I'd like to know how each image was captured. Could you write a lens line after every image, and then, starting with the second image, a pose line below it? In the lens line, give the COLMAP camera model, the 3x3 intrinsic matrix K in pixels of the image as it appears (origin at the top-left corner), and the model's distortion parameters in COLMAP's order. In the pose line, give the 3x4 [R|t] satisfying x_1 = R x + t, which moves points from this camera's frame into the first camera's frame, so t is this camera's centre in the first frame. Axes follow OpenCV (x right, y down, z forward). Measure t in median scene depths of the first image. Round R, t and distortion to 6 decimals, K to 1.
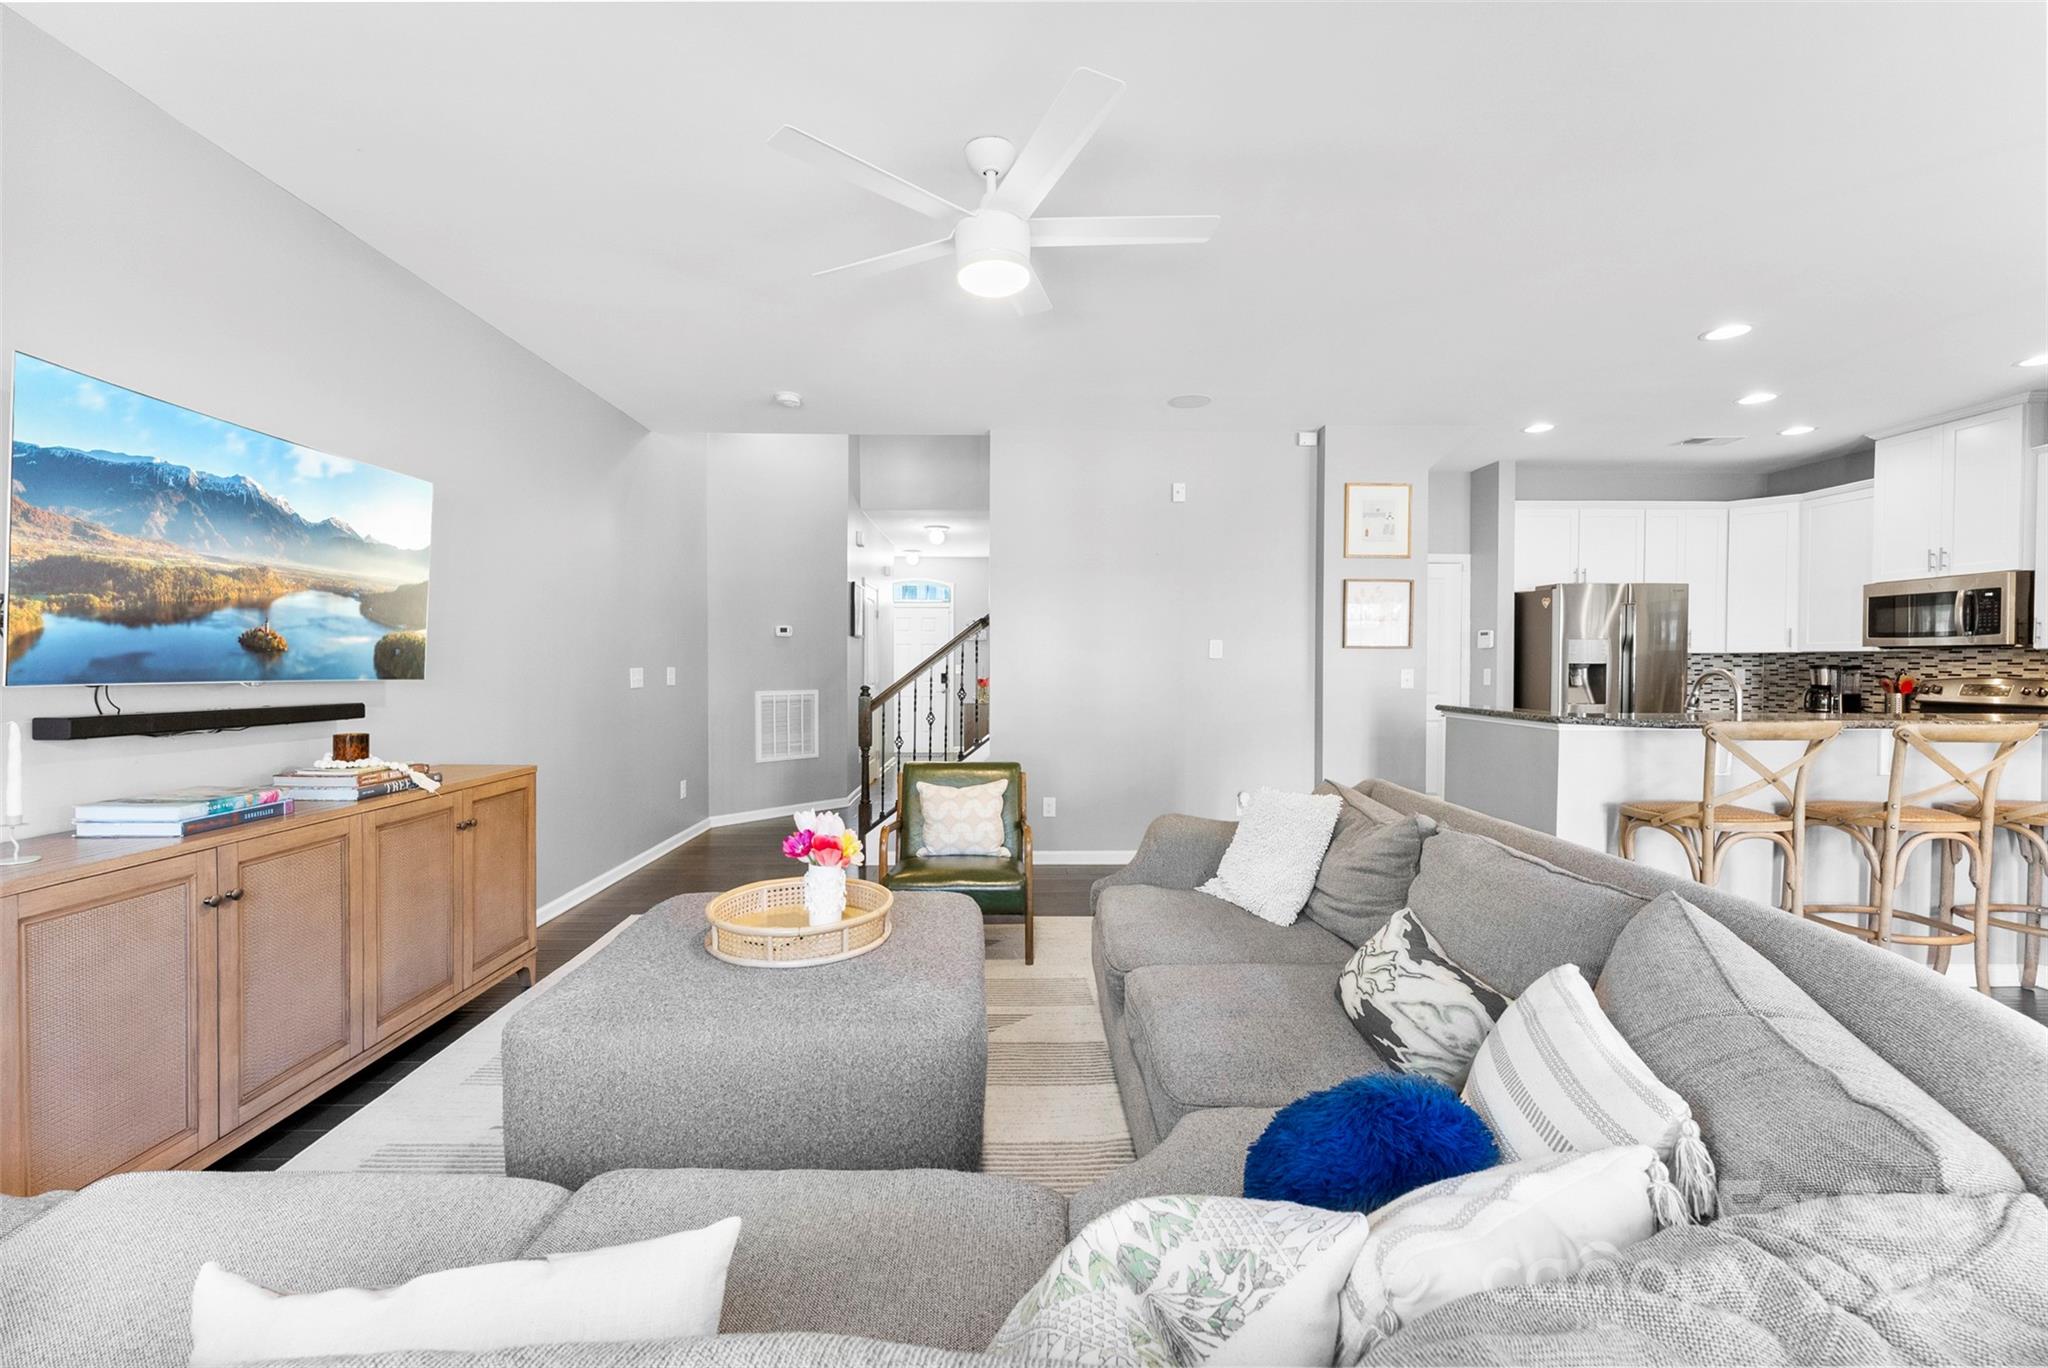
lens RADIAL K [[820.3, 0, 1024.8], [0, 820.3, 680.7], [0, 0, 1]] dist [0.000594, 0.001075]
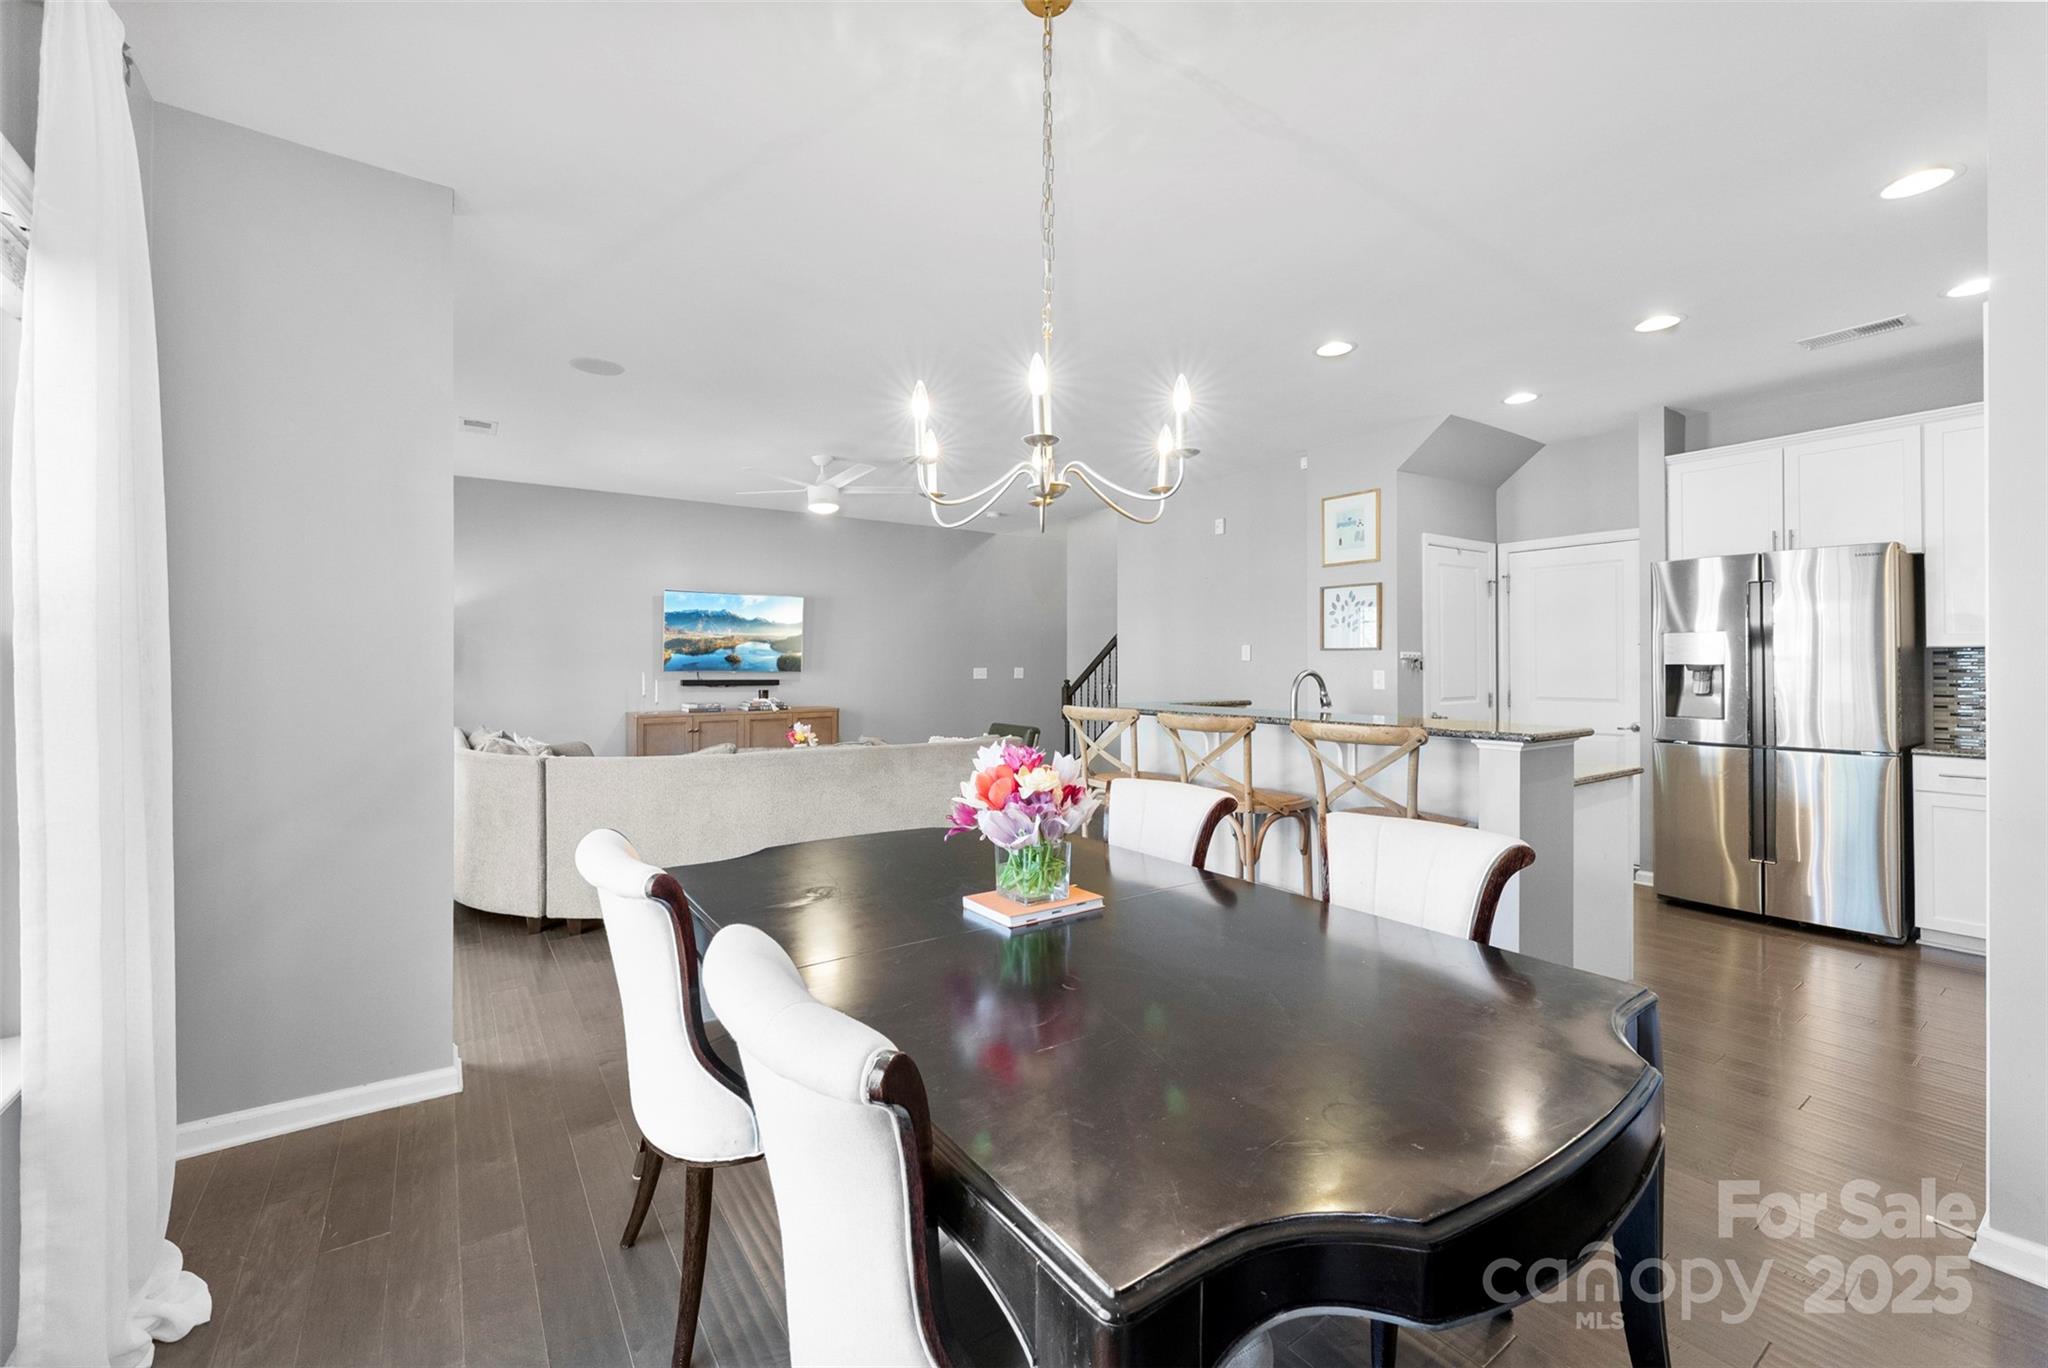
lens RADIAL K [[820.3, 0, 1022.0], [0, 820.3, 660.3], [0, 0, 1]] dist [0.000594, 0.001075]
pose [[0.556645, -0.006234, -0.830727, 1.371352], [-0.016104, 0.999703, -0.018294, -0.001009], [0.830594, 0.023561, 0.556380, 0.088703]]
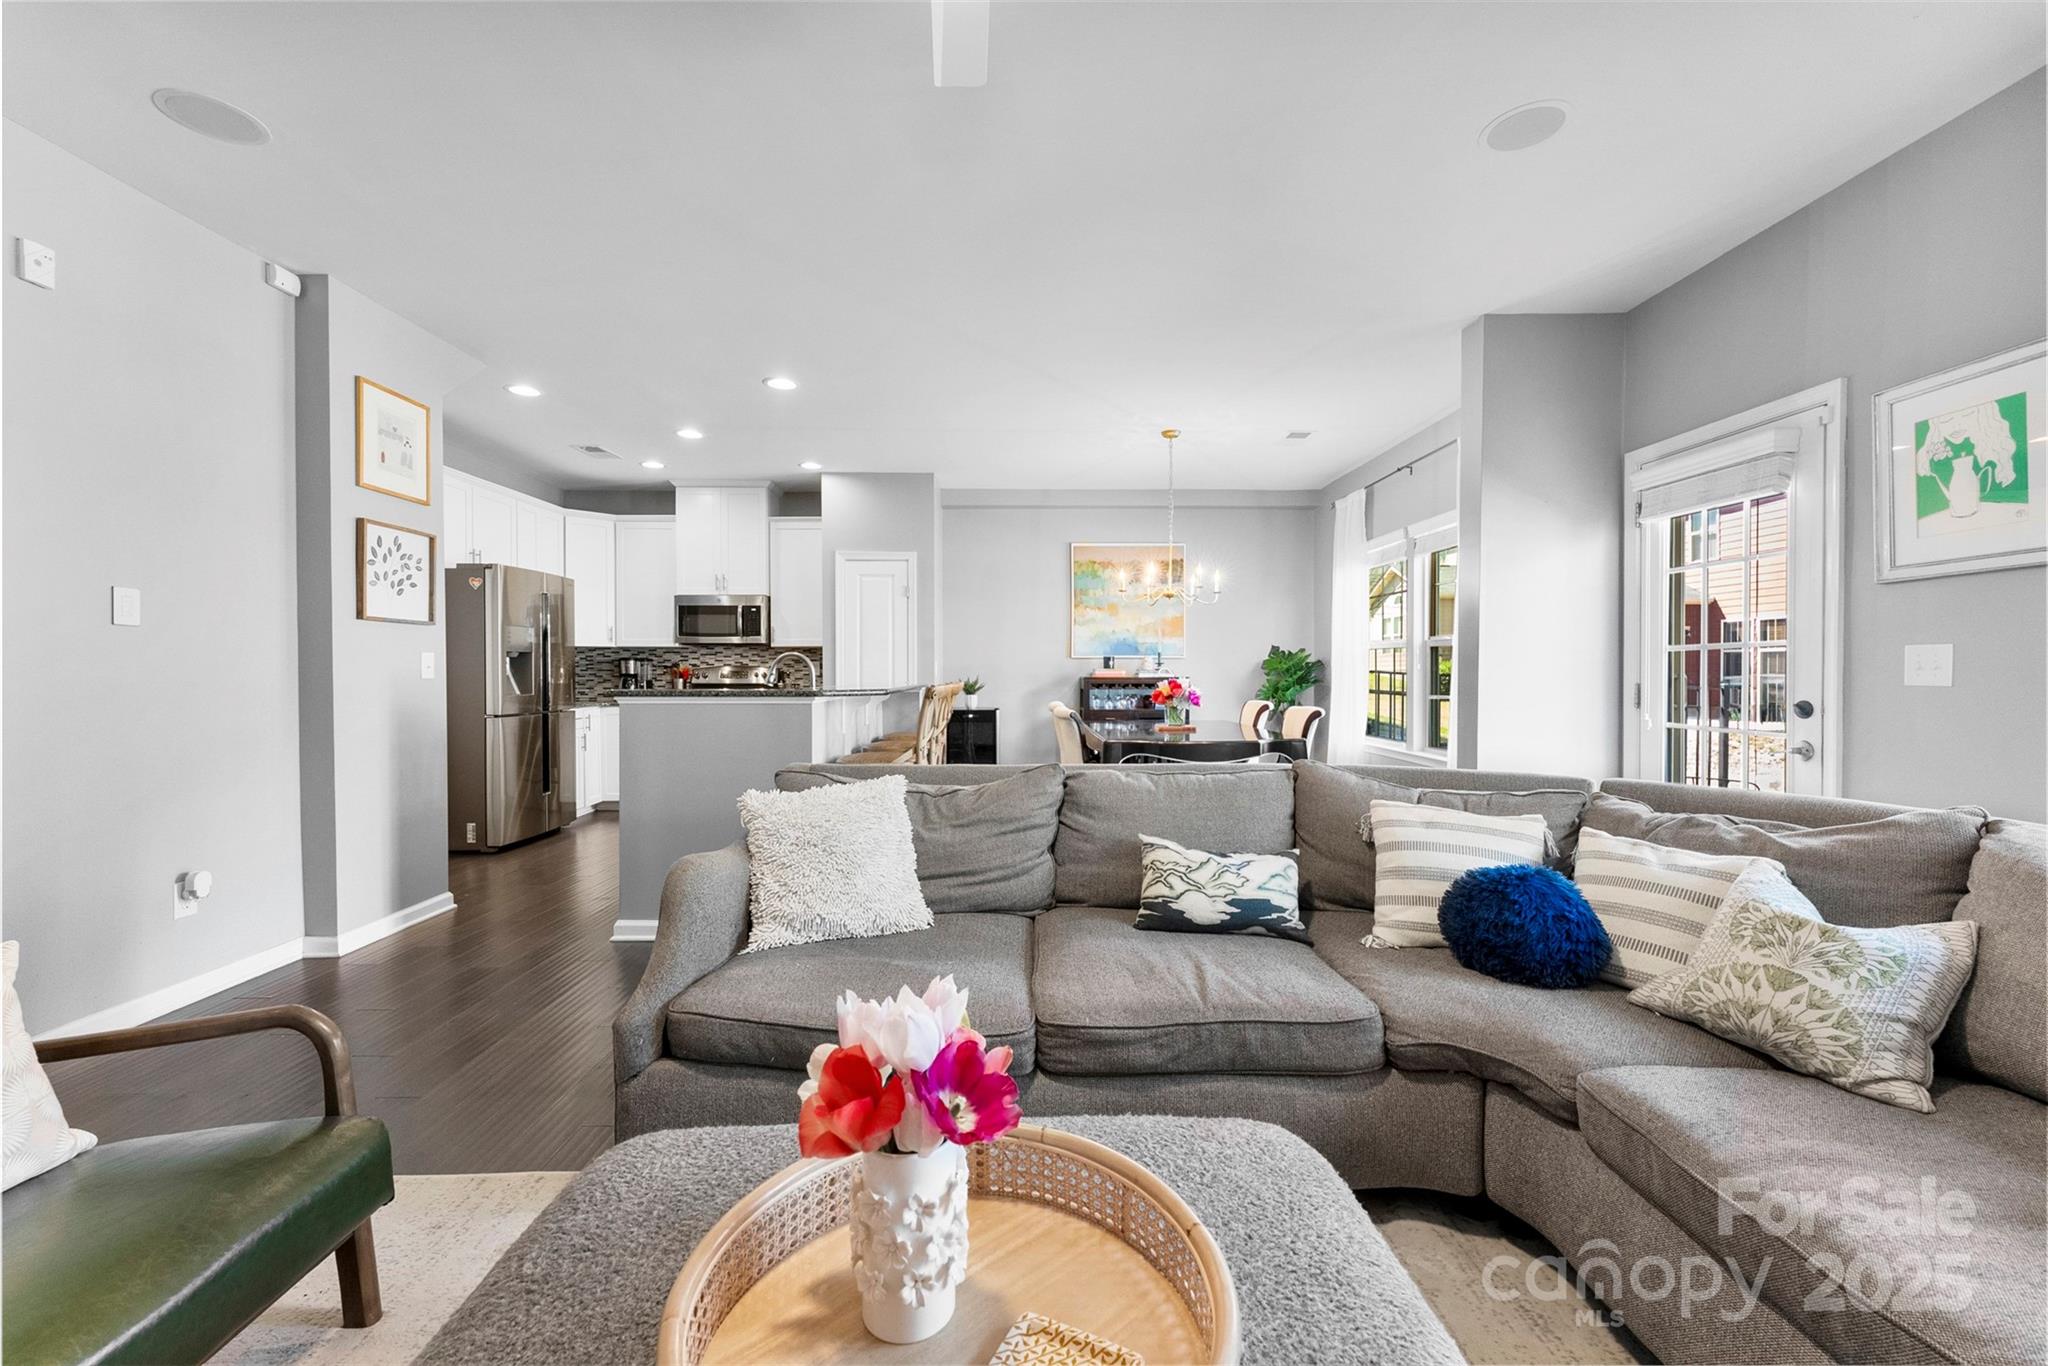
lens RADIAL K [[820.3, 0, 1024.3], [0, 820.3, 677.5], [0, 0, 1]] dist [0.000594, 0.001075]
pose [[0.015157, -0.009821, 0.999837, -0.358538], [0.022035, 0.999712, 0.009486, 0.017637], [-0.999642, 0.021887, 0.015369, 0.569359]]
